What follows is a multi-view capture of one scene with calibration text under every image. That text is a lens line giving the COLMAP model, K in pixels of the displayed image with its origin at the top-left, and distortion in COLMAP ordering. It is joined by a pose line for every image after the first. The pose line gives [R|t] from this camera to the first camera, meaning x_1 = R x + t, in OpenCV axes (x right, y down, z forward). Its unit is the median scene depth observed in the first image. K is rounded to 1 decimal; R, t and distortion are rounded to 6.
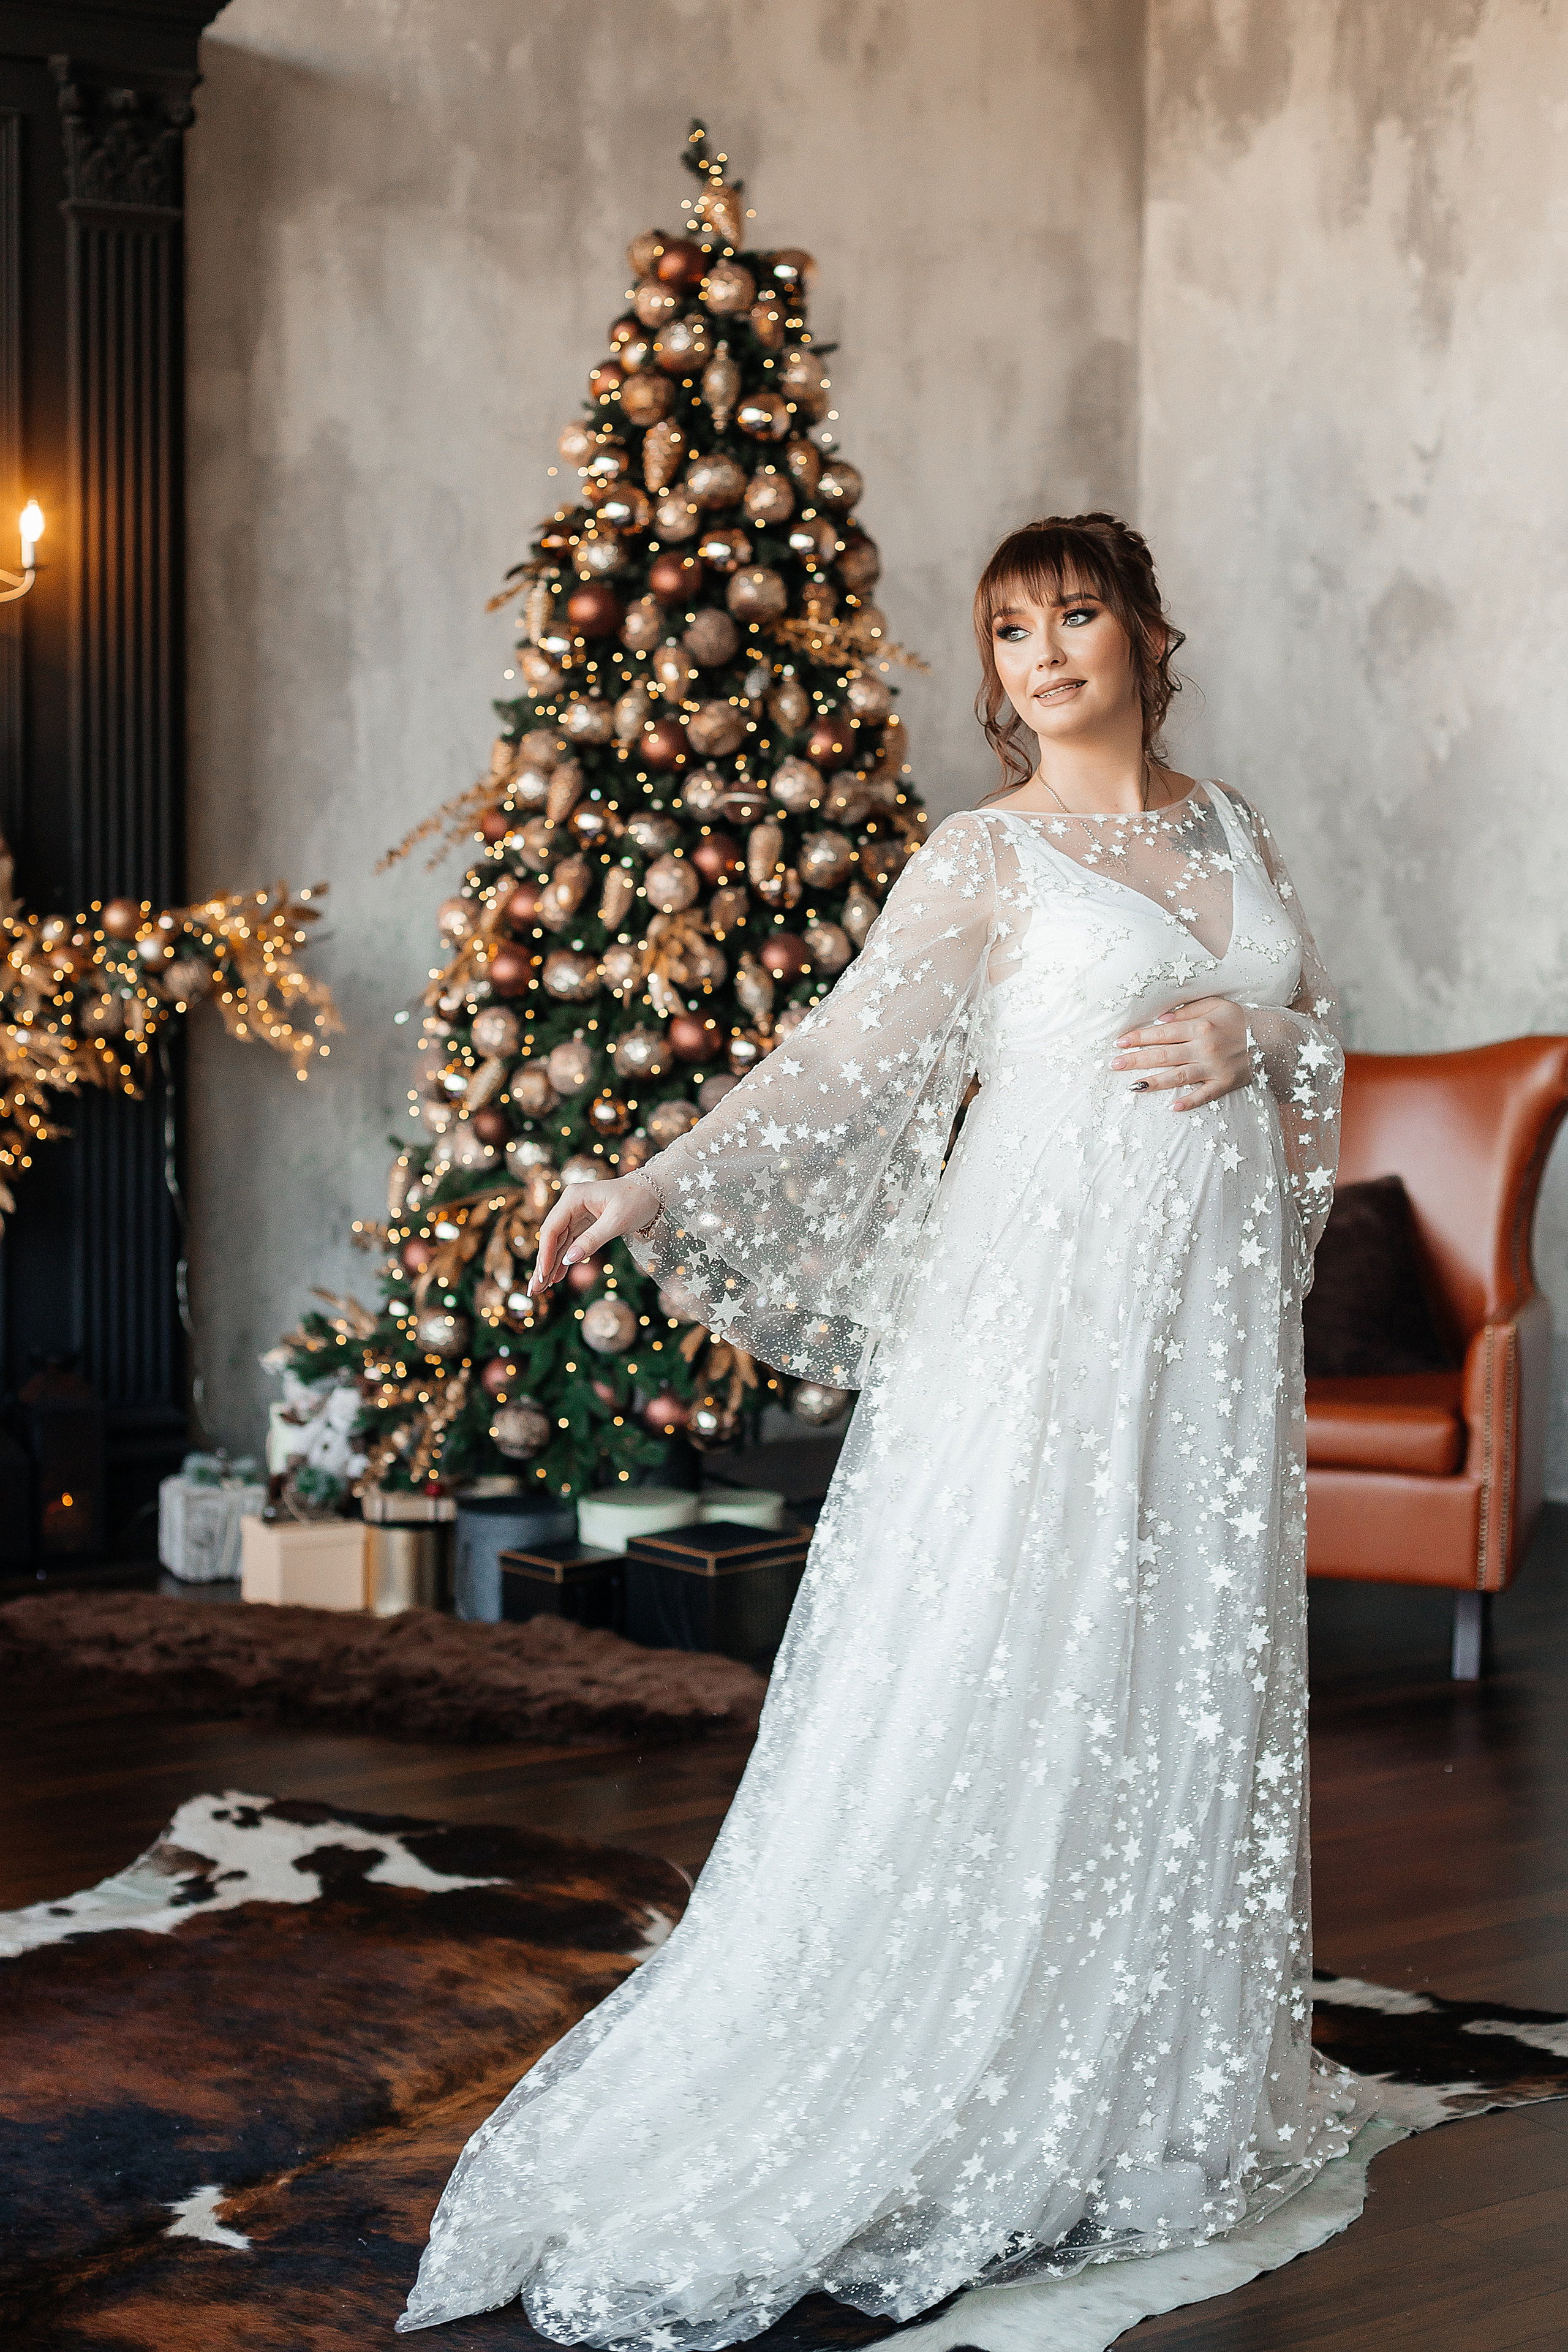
lens RADIAL K [[3719.1, 0, 782.7], [0, 3719.1, 1095.6], [0, 0, 1]] dist [0.004855, -0.122727]
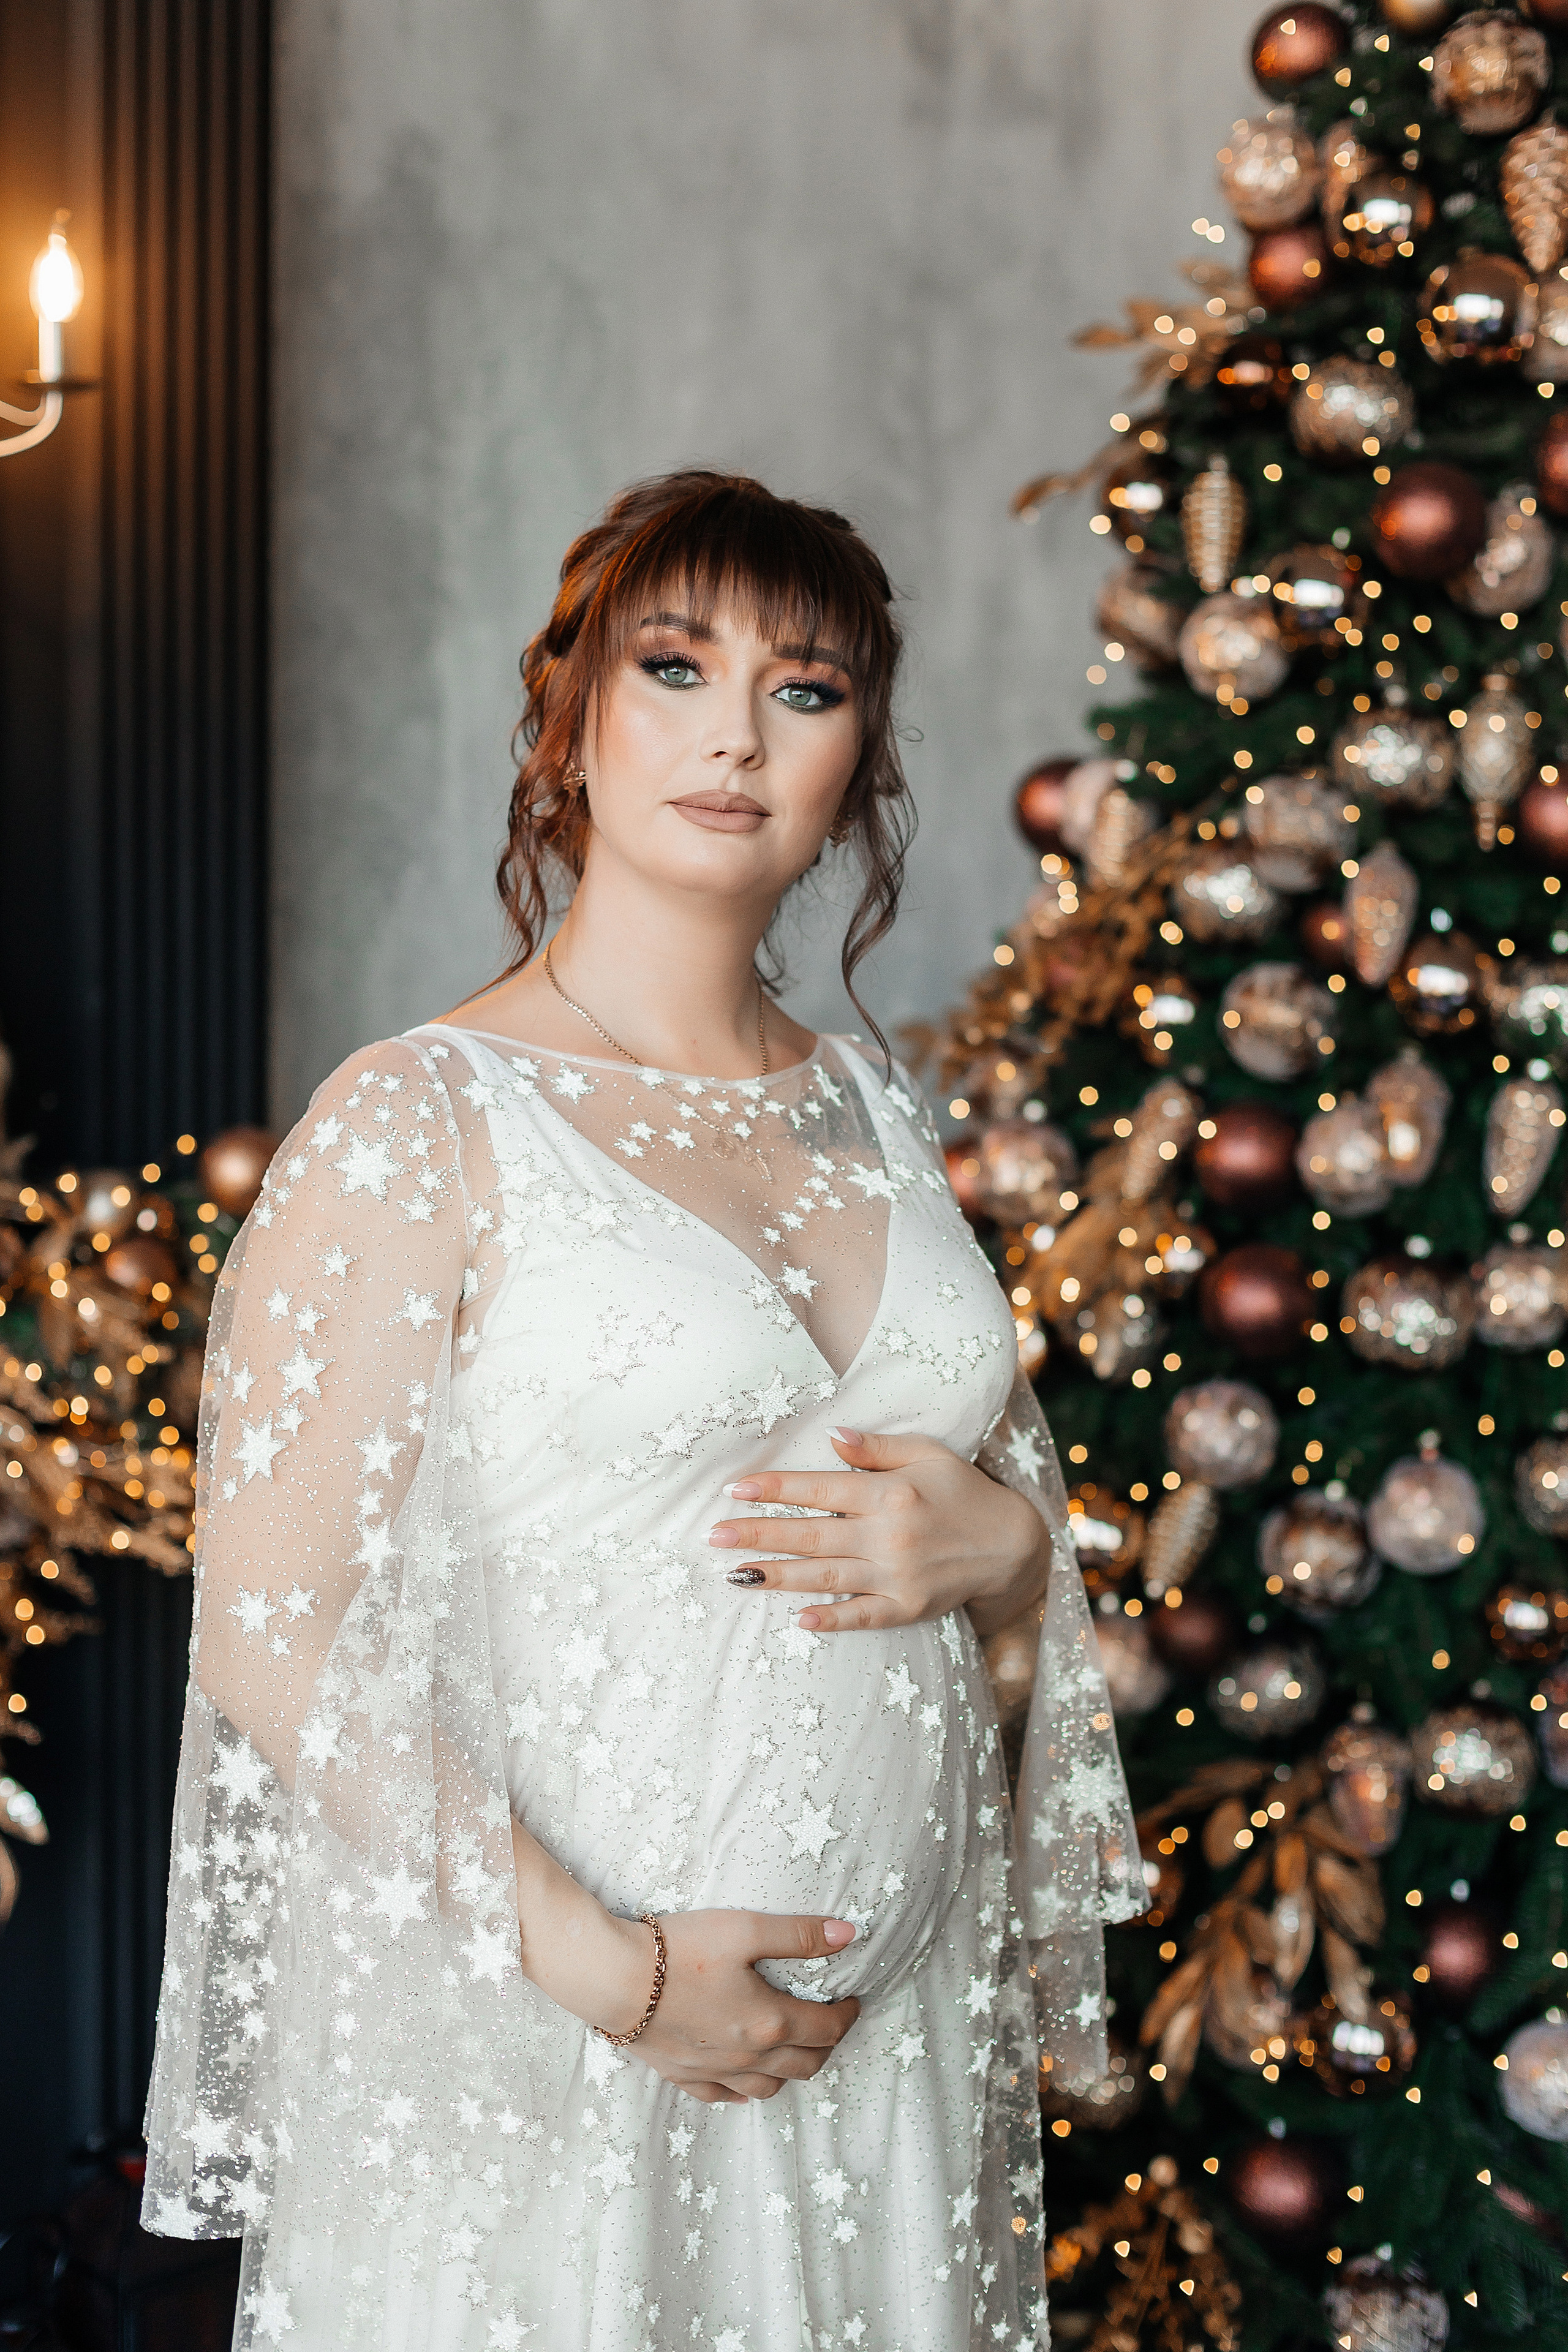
lens RADIAL K [[3572.0, 0, 778.9], [0, 3572.0, 1160.6], [0, 0, 1]] dist [0.006033, -0.141376]
pose [[0.948607, -0.025328, 0.315442, -0.255562], [0.012777, 0.999045, 0.041794, -0.066837], [-0.316200, -0.035616, 0.948024, 0.568354]]
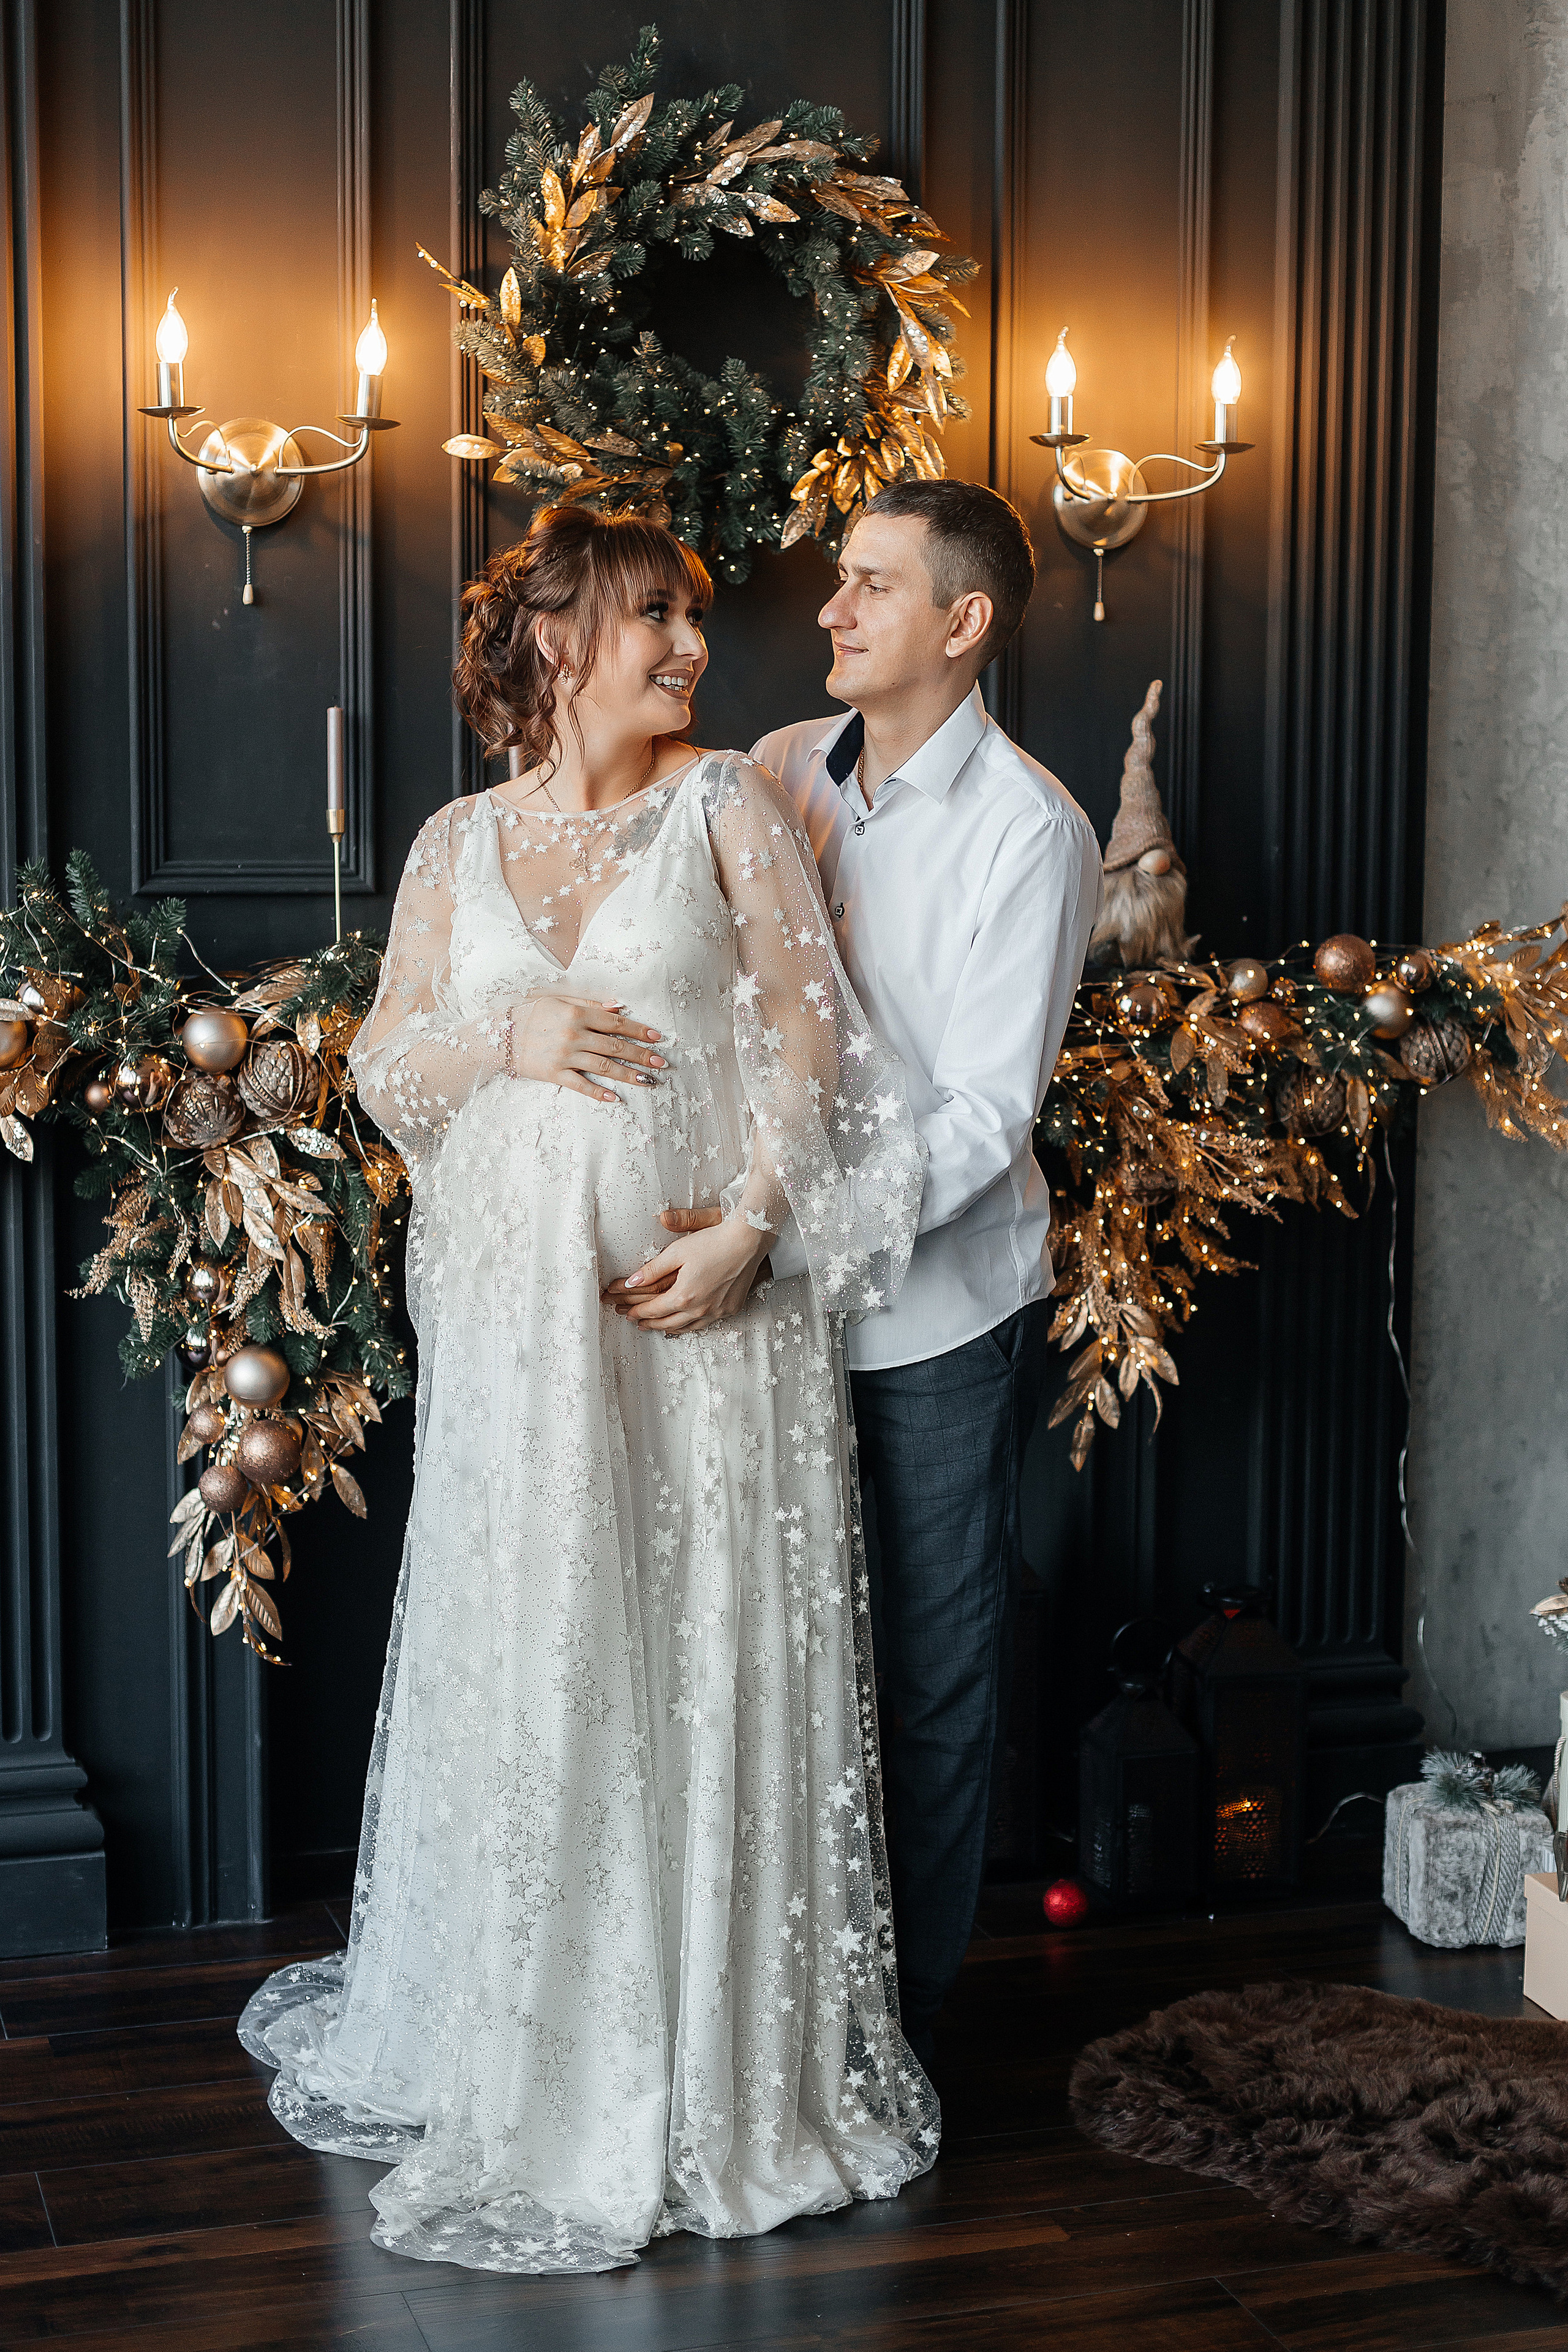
lens RADIAL K [[3572.0, 0, 778.9], [0, 3572.0, 1160.6], [0, 0, 1]] dist [0.006033, -0.141376]
pose [[0.965545, 0.024980, -0.259036, -0.107504], [-0.016604, 0.999268, 0.034476, -0.032284], [0.259708, -0.028988, 0.965252, 0.340425]]
